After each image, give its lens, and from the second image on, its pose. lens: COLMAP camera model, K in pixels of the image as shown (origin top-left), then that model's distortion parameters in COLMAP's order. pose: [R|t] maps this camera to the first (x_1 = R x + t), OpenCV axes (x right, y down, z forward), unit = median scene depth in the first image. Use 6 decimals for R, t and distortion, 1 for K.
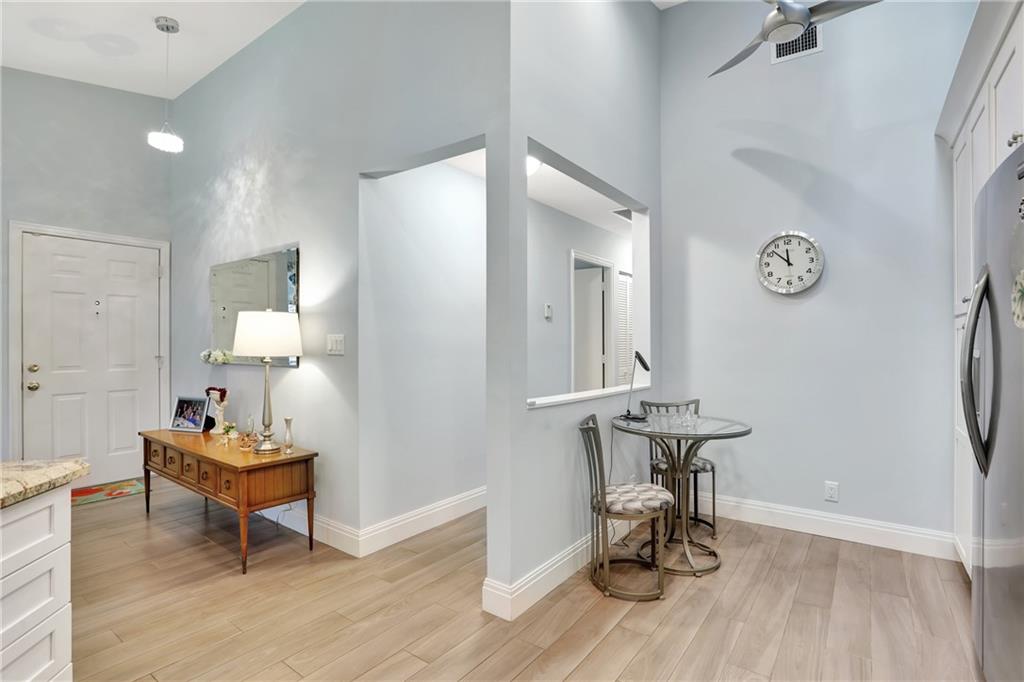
lens RADIAL K [[504.1, 0, 515.1], [0, 504.1, 342.3], [0, 0, 1]] dist [-0.061905, 0.022882]
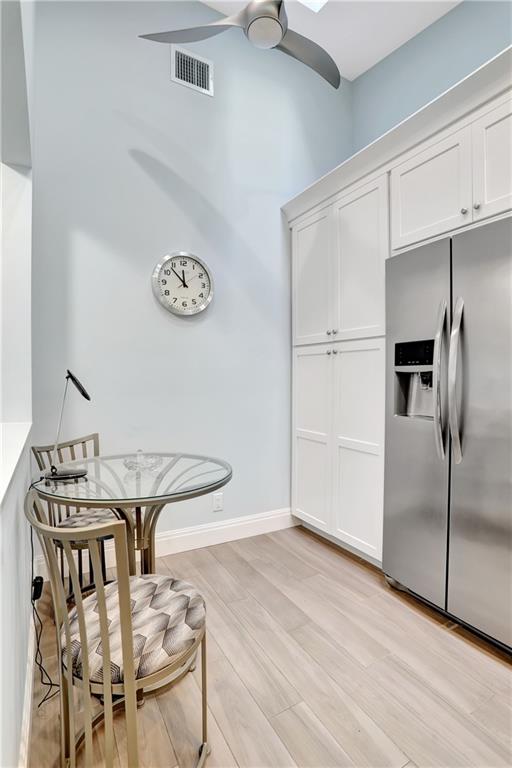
lens RADIAL K [[378.1, 0, 248.7], [0, 378.1, 380.0], [0, 0, 1]] dist [-0.061905, 0.022882]
pose [[0.425406, -0.007638, 0.904970, -0.074260], [0.001961, 0.999970, 0.007518, 0.025553], [-0.905000, -0.001423, 0.425409, 0.549987]]
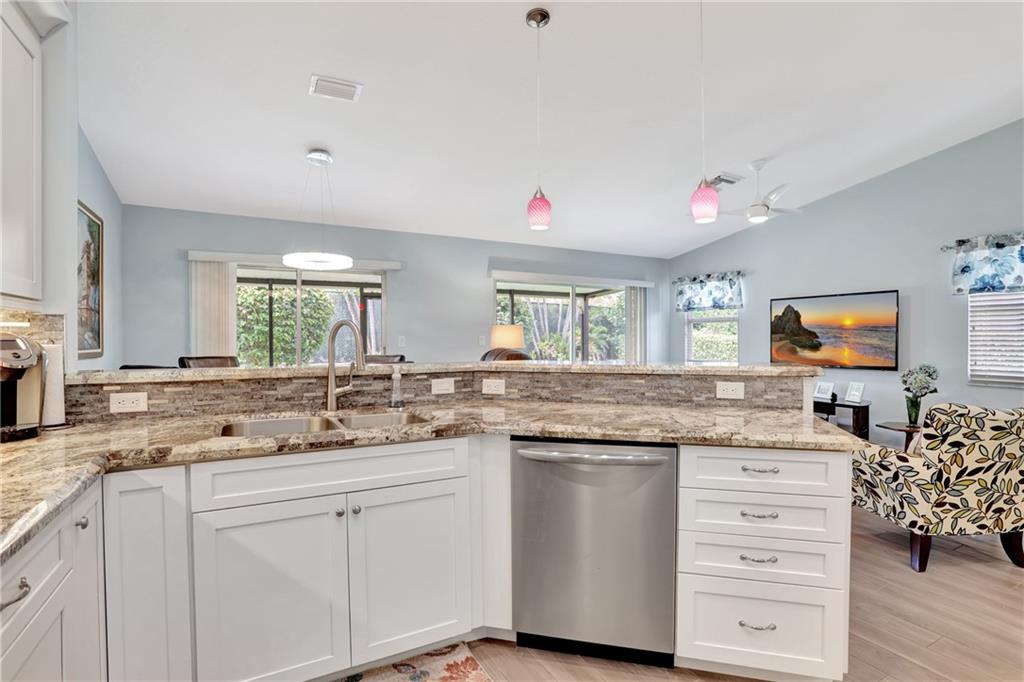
lens RADIAL K [[504.1, 0, 519.2], [0, 504.1, 341.4], [0, 0, 1]] dist [-0.061905, 0.022882]
pose [[-0.424674, -0.000021, -0.905346, 0.250865], [-0.003865, 0.999991, 0.001790, -0.001770], [0.905338, 0.004259, -0.424671, 0.301543]]
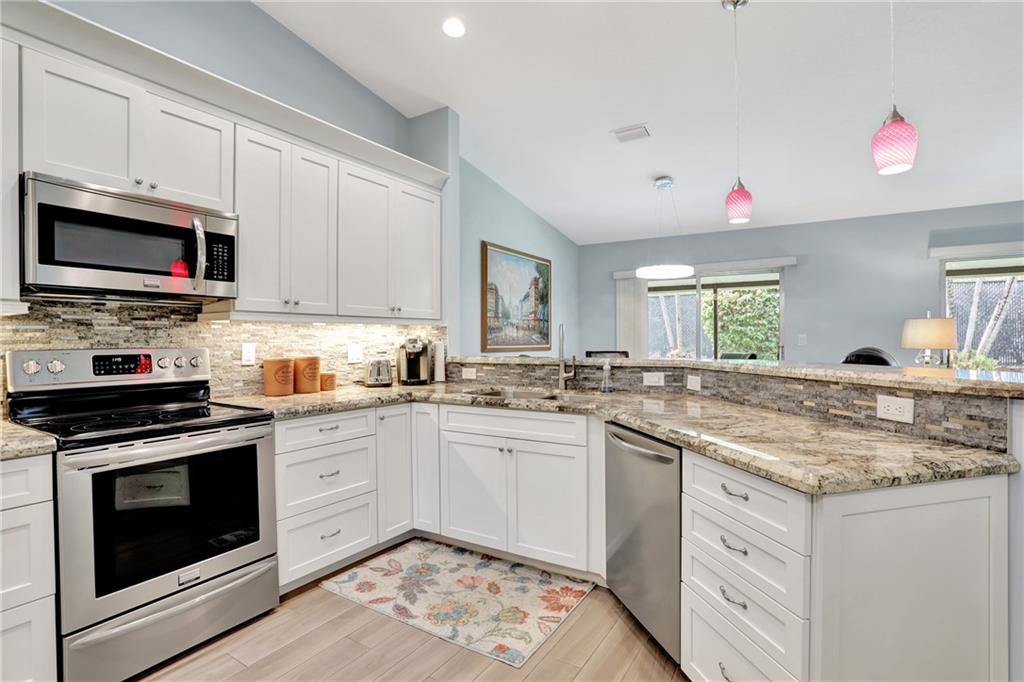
lens RADIAL K [[504.1, 0, 515.5], [0, 504.1, 344.5], [0, 0, 1]] dist [-0.061905, 0.022882]
pose [[-0.997407, 0.001237, -0.071955, -0.102997], [0.000330, 0.999920, 0.012623, -0.002689], [0.071965, 0.012567, -0.997328, 0.731674]]
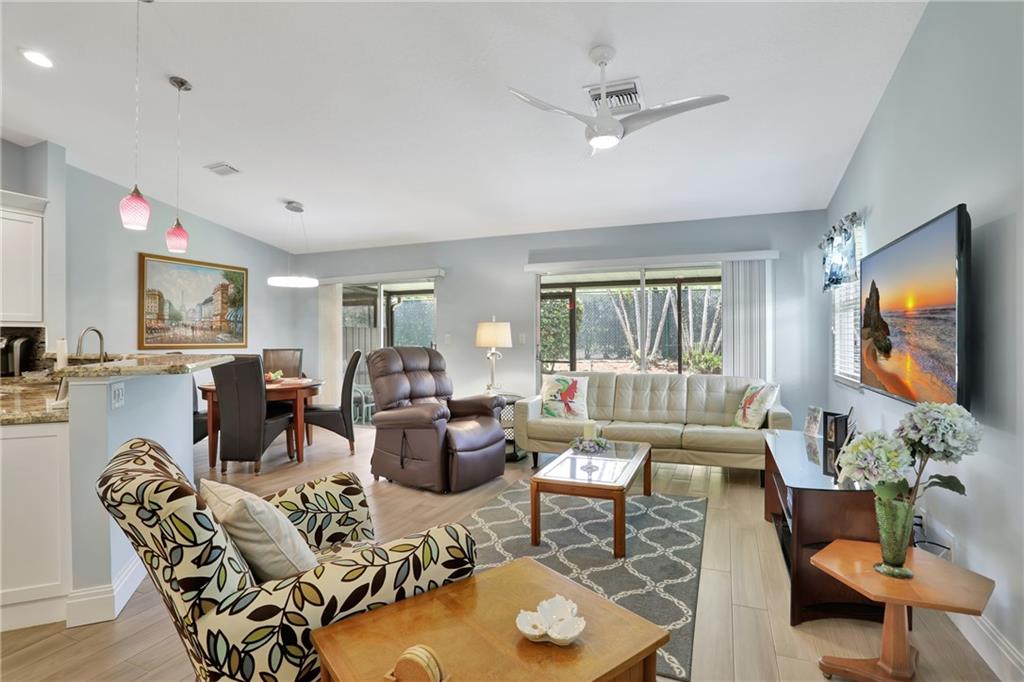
lens RADIAL K [[504.1, 0, 519.4], [0, 504.1, 336.3], [0, 0, 1]] dist [-0.061905, 0.022882]
pose [[-0.972652, -0.001959, -0.232257, -0.960667], [-0.002365, 0.999996, 0.001469, -0.011341], [0.232254, 0.001978, -0.972653, 1.149089]]
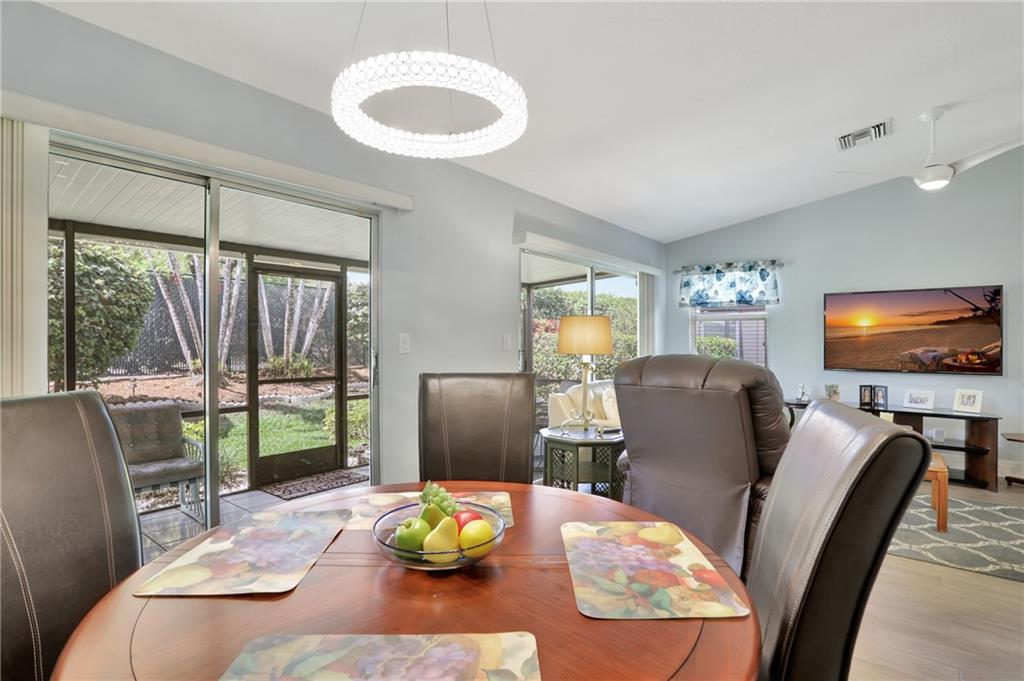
lens RADIAL K [[504.1, 0, 508.6], [0, 504.1, 343.2], [0, 0, 1]] dist [-0.061905, 0.022882]
pose [[-0.052708, 0.000773, -0.998610, -0.196021], [-0.003746, 0.999993, 0.000972, 0.001308], [0.998603, 0.003792, -0.052705, -0.554353]]
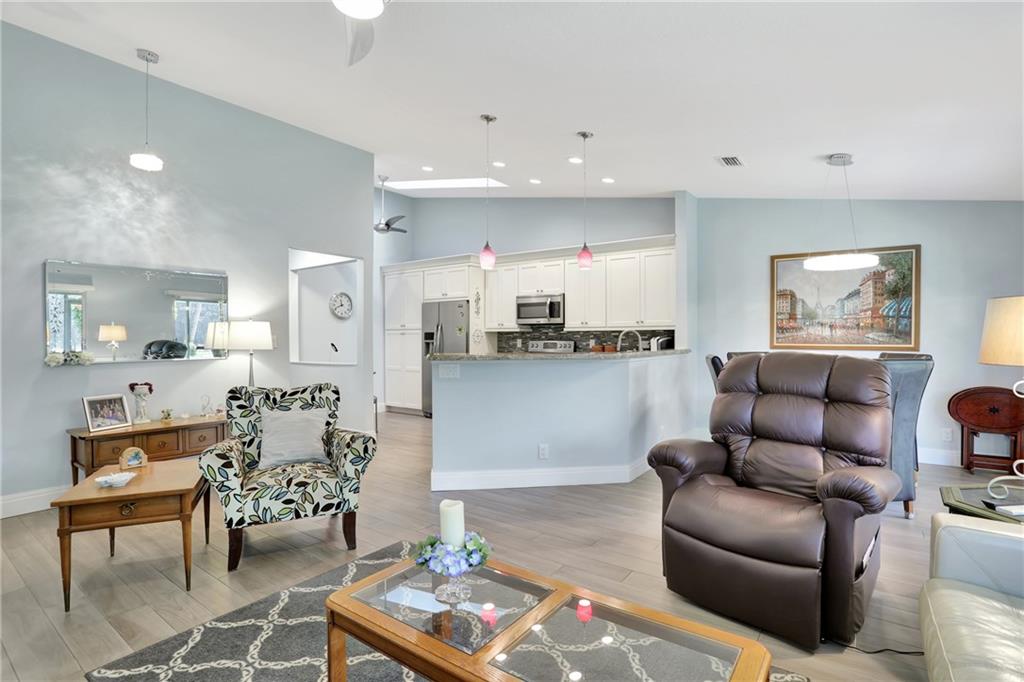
lens RADIAL K [[504.1, 0, 514.1], [0, 504.1, 339.9], [0, 0, 1]] dist [-0.061905, 0.022882]
pose [[-0.001119, -0.009278, 0.999956, -1.824317], [0.004503, 0.999947, 0.009283, -0.013060], [-0.999989, 0.004513, -0.001077, 0.169038]]
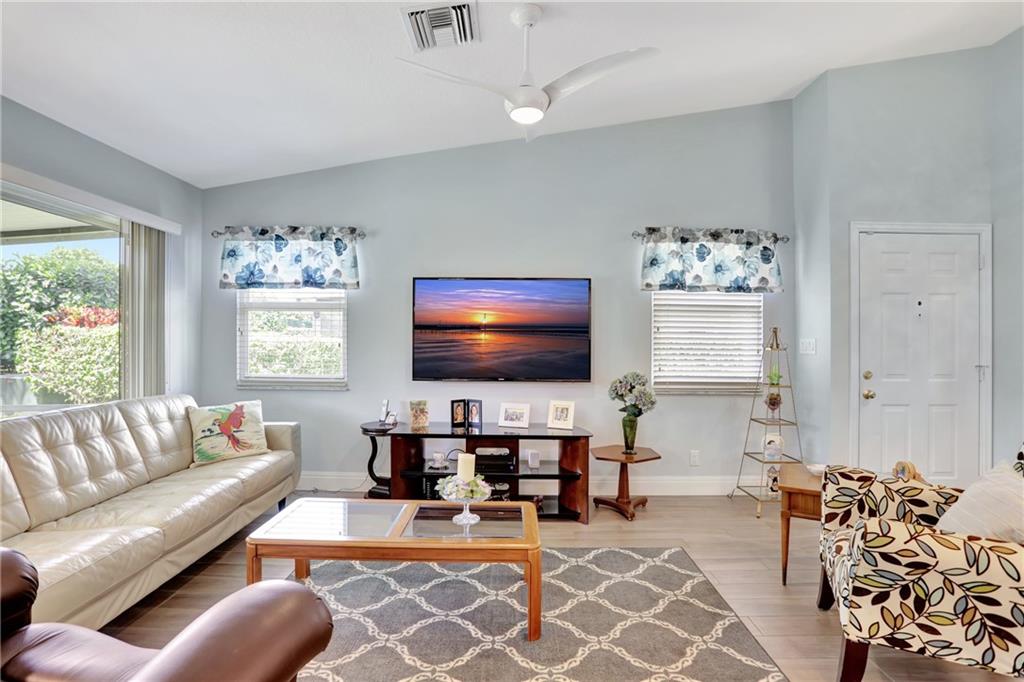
lens RADIAL K [[504.1, 0, 514.1], [0, 504.1, 338.3], [0, 0, 1]] dist [-0.061905, 0.022882]
pose [[0.581406, -0.005424, -0.813596, -0.707851], [-0.006478, 0.999915, -0.011296, -0.003165], [0.813588, 0.011838, 0.581321, -0.131995]]
